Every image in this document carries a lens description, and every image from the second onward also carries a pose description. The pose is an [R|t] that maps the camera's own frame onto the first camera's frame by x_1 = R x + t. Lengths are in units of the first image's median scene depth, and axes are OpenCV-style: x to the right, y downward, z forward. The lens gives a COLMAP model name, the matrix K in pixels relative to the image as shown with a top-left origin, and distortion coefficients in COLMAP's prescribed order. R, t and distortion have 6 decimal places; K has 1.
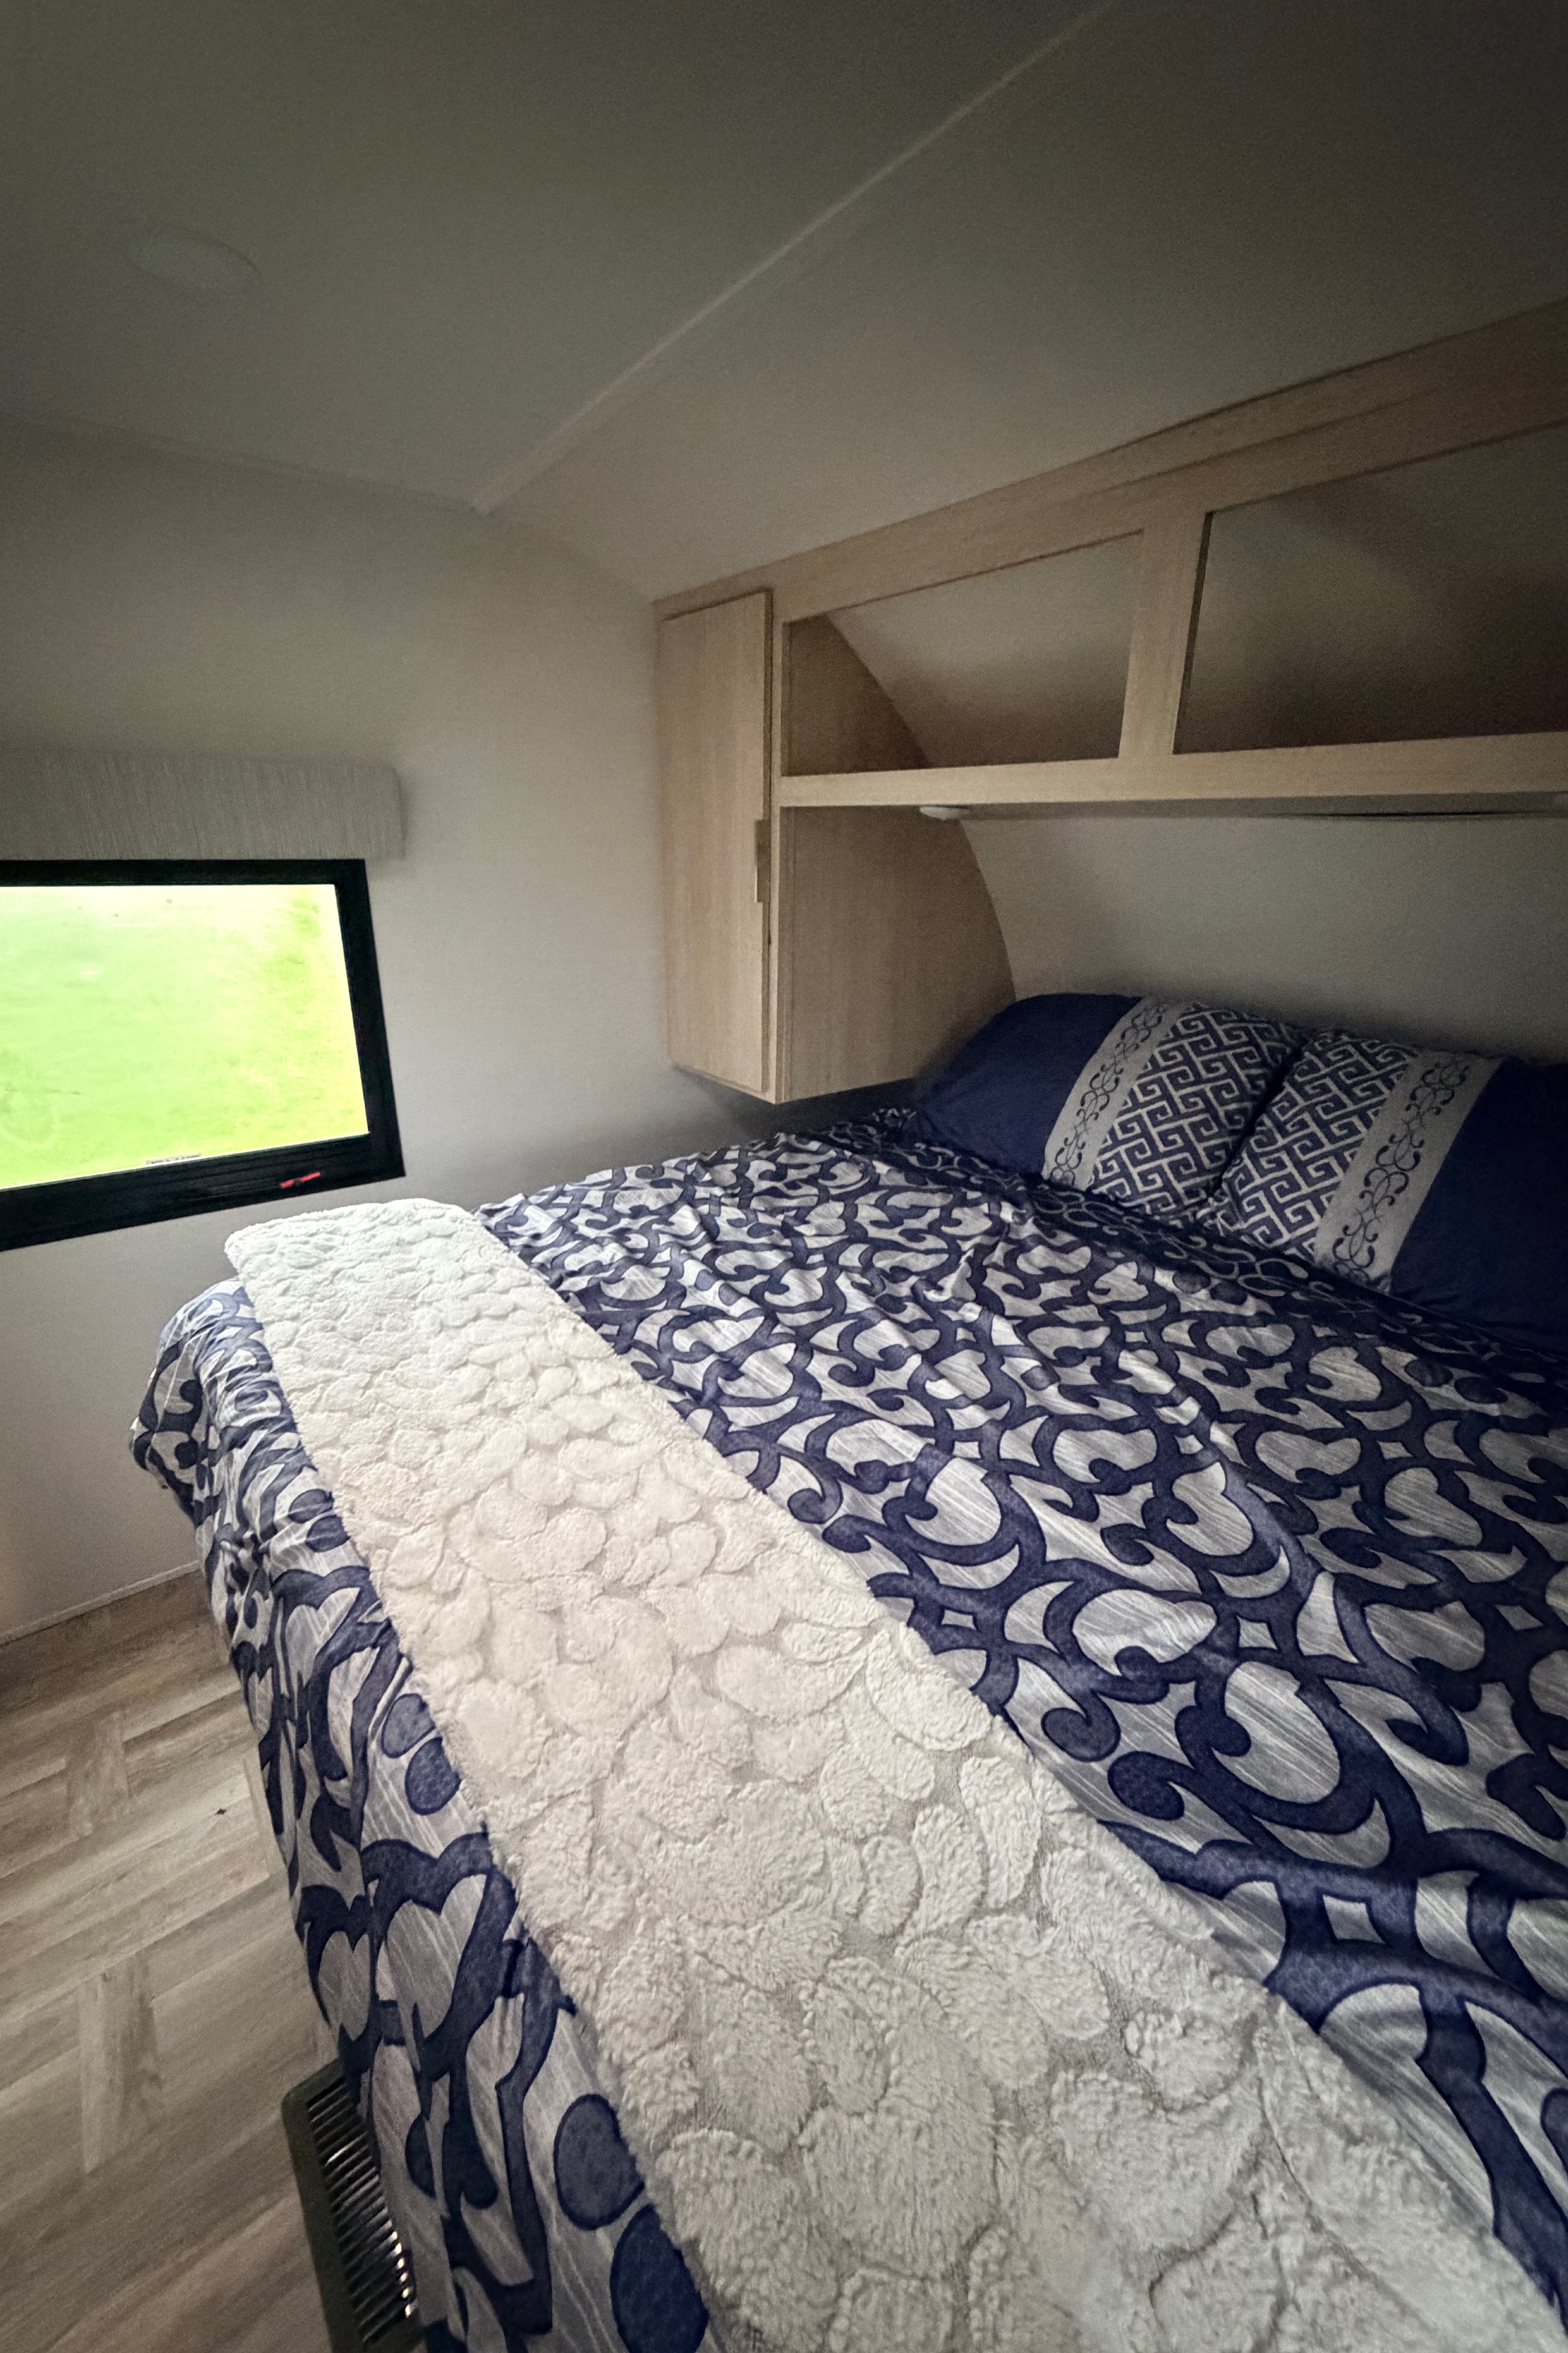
lens RADIAL K [[948.3, 0, 784.0], [0, 948.3, 1176.5], [0, 0, 1]] dist [0.020014, 0.000150]
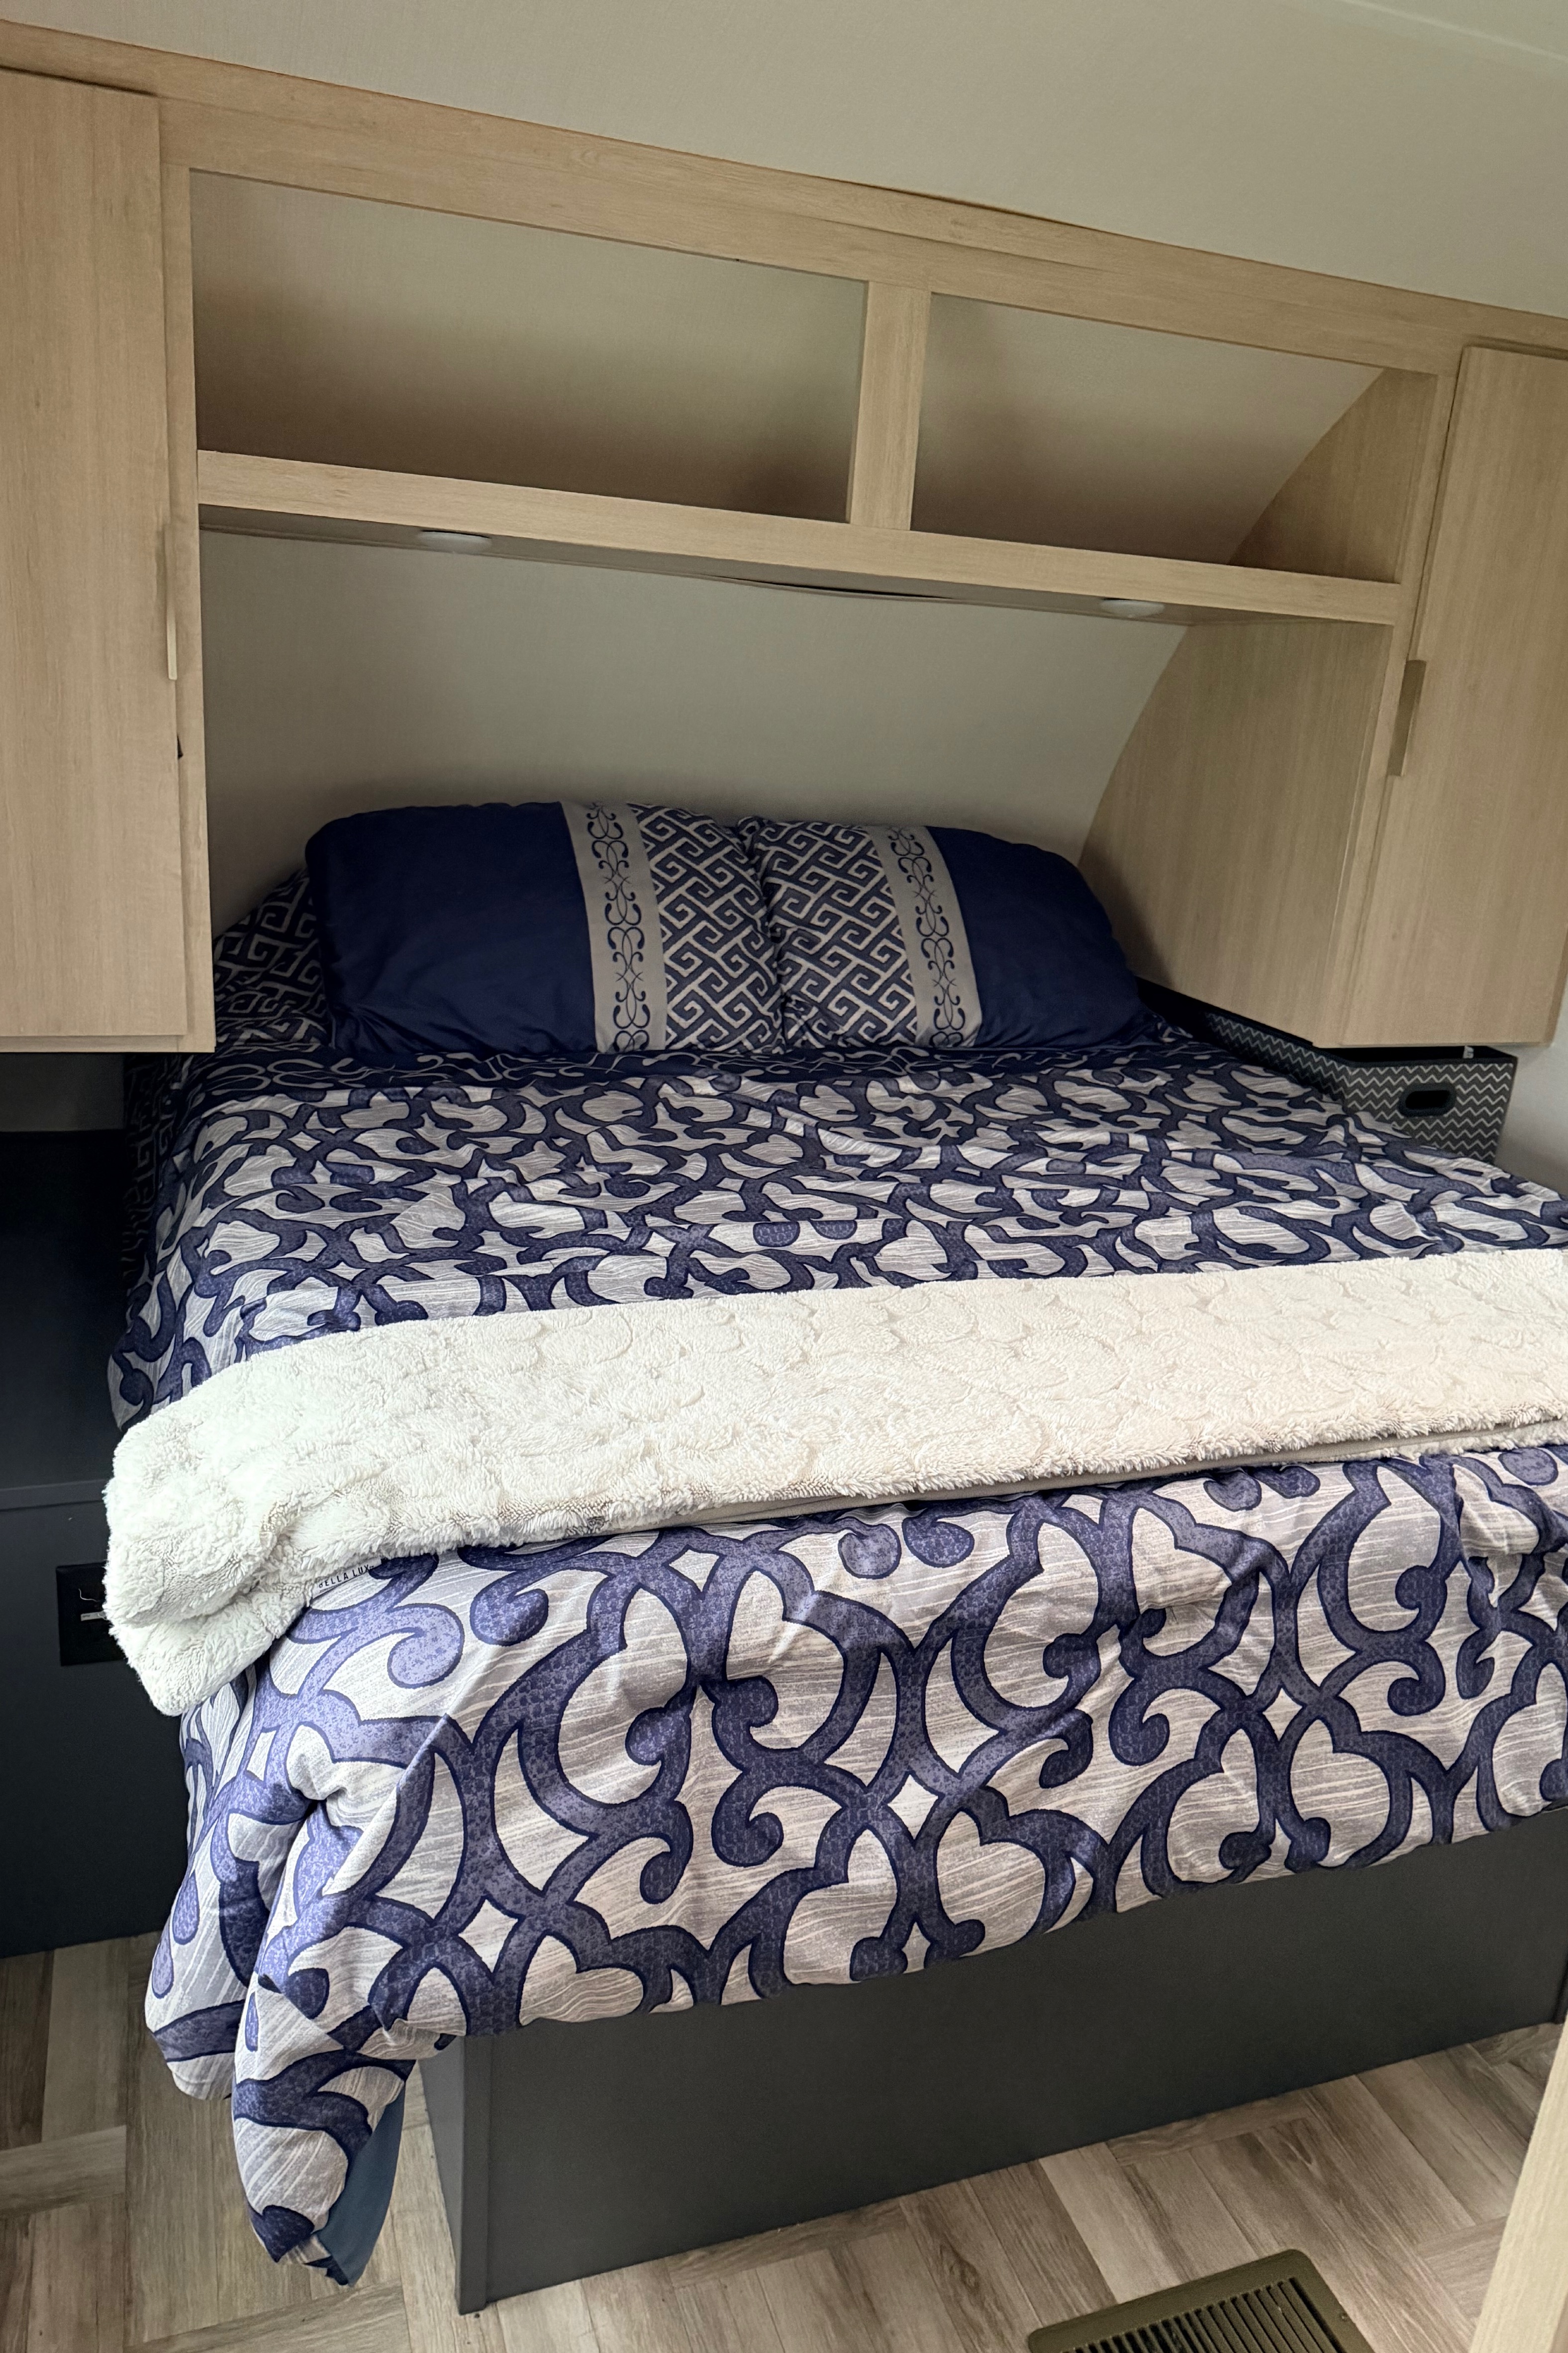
lens RADIAL K [[1674.1, 0, 789.5], [0, 1674.1, 1209.8], [0, 0, 1]] dist [0.144702, -0.215204]
pose [[0.295963, -0.299013, 0.907192, -1.304648], [0.252951, 0.940369, 0.227425, -0.204394], [-0.921098, 0.162166, 0.353950, 0.574092]]
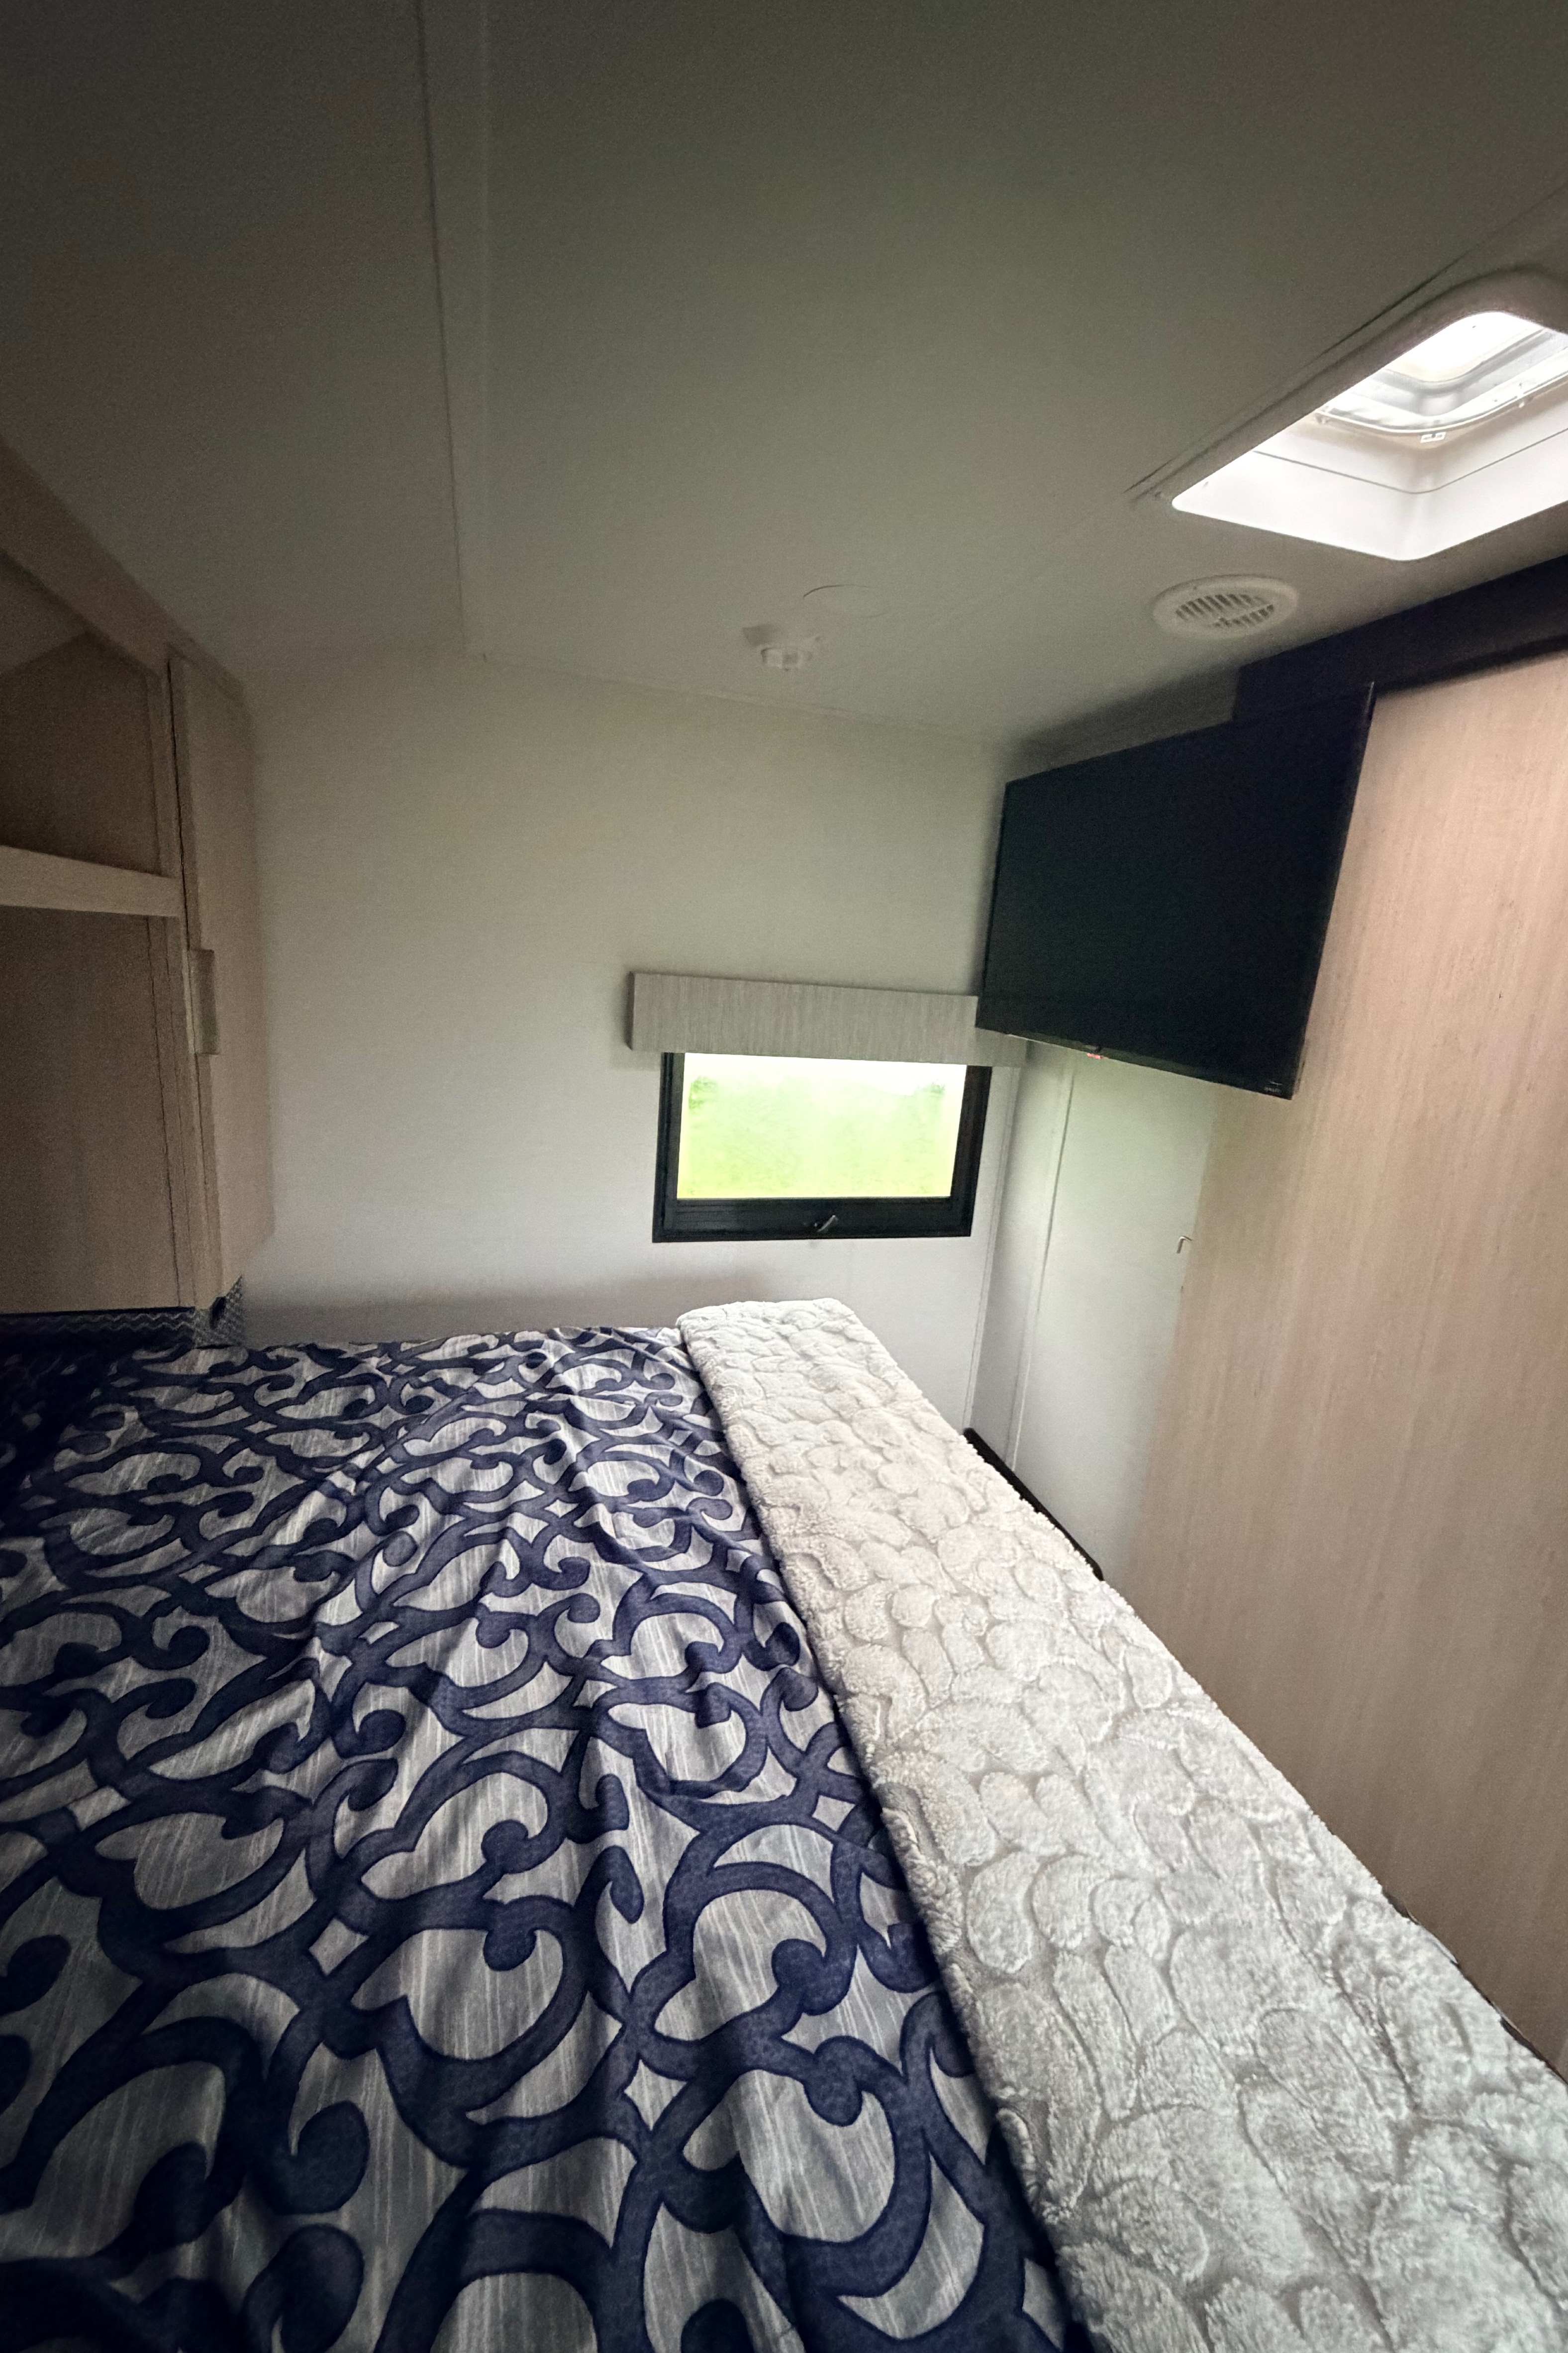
lens RADIAL K [[948.3, 0, 784.0], [0, 948.3, 1176.5], [0, 0, 1]] dist [0.020014, 0.000150]
pose [[-0.934275, -0.162793, 0.317221, -0.279176], [0.032926, 0.846492, 0.531382, -0.507879], [-0.355030, 0.506902, -0.785496, 1.256803]]
